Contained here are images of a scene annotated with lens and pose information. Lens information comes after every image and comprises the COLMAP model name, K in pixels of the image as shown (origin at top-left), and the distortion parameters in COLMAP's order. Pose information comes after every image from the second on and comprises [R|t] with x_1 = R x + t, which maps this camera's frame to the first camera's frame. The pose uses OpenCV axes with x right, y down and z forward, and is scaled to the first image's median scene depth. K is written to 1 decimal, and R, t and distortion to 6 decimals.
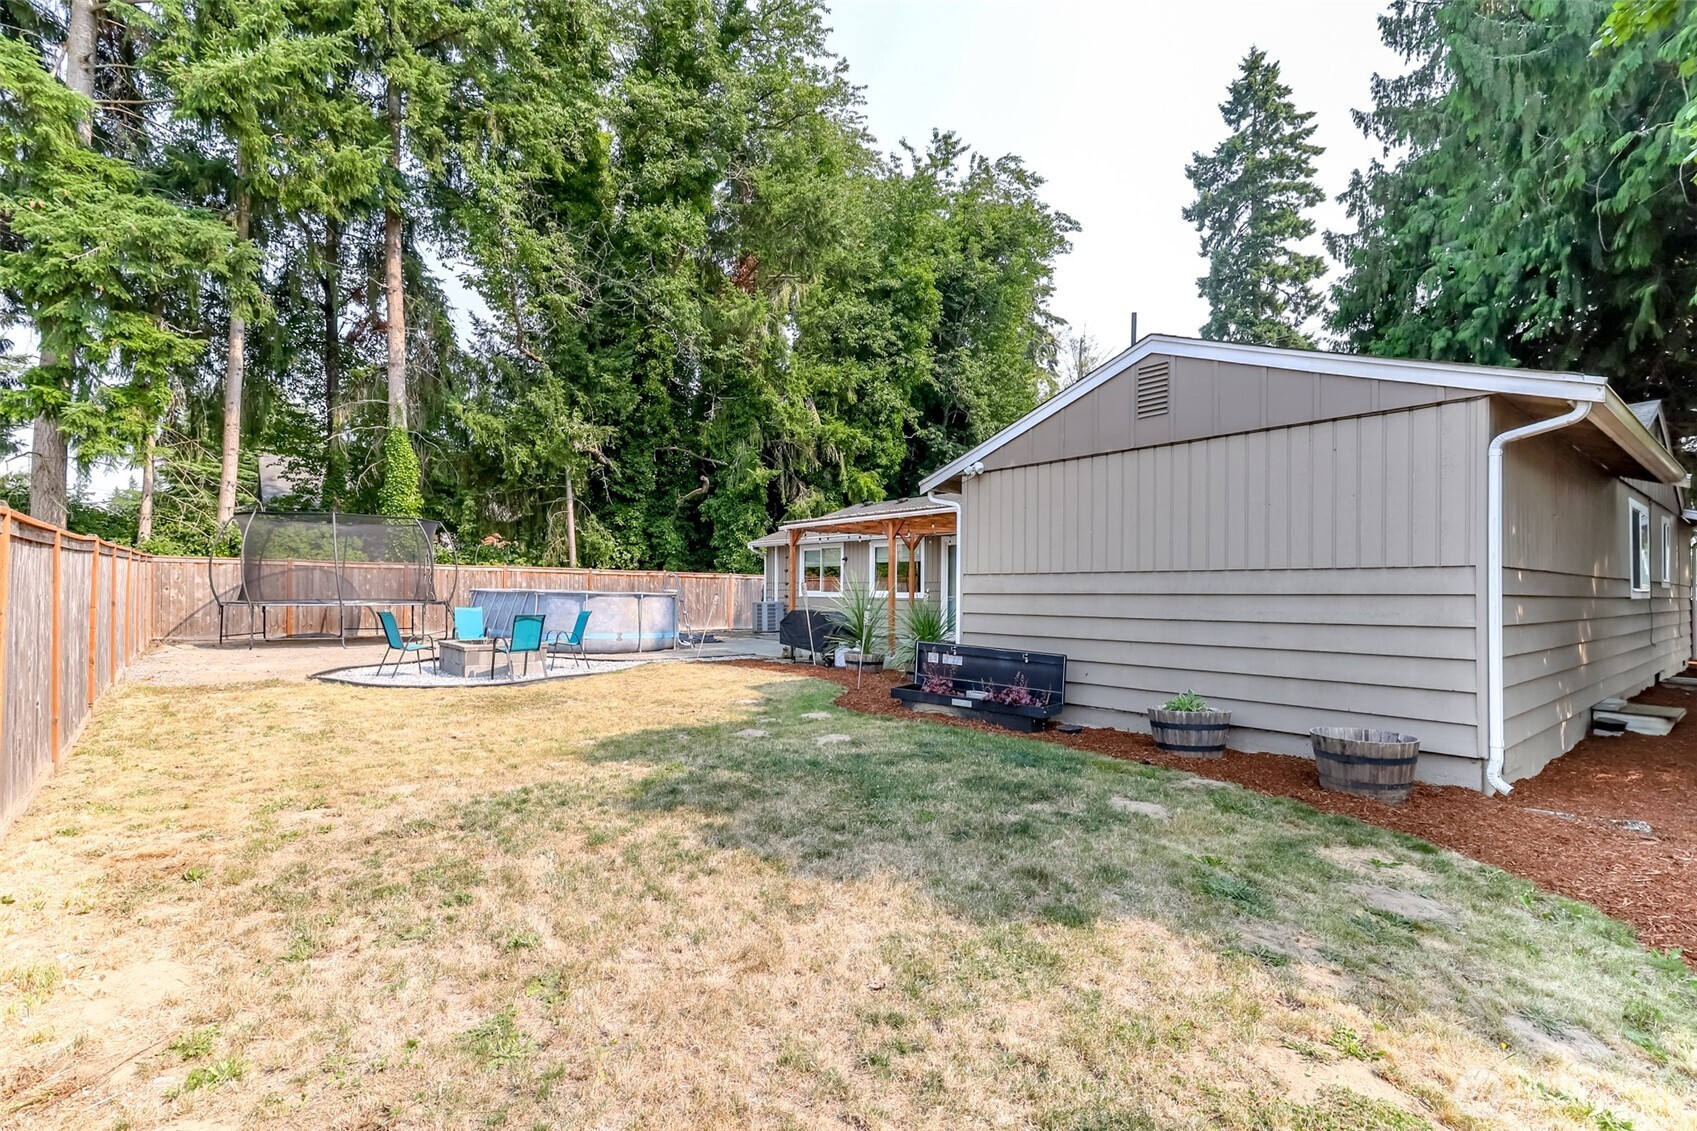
lens RADIAL K [[782.3, 0, 873.0], [0, 782.3, 564.5], [0, 0, 1]] dist [0.027970, -0.000026]
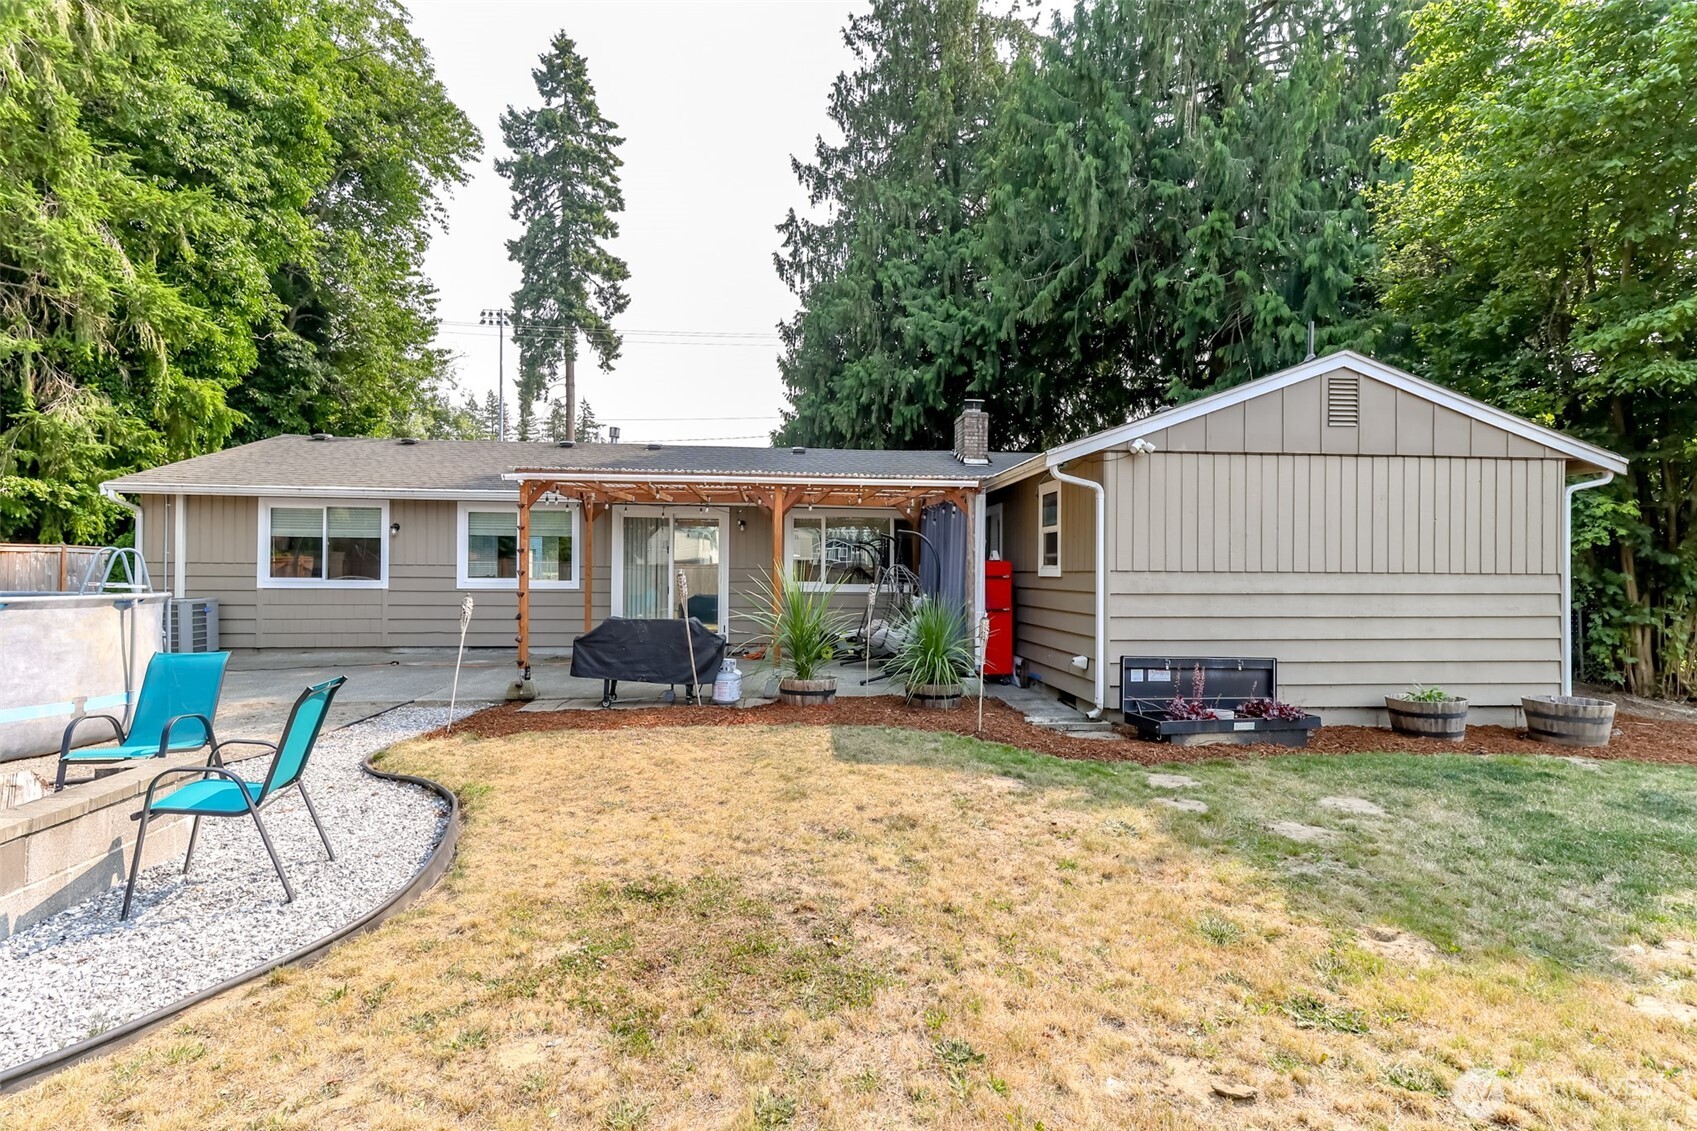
lens RADIAL K [[755.1, 0, 848.5], [0, 755.1, 565.5], [0, 0, 1]] dist [0.016947, 0.000125]
pose [[0.574413, 0.000106, 0.818565, -0.214632], [-0.031419, 0.999266, 0.021918, -0.000614], [-0.817962, -0.038308, 0.573995, 0.234654]]
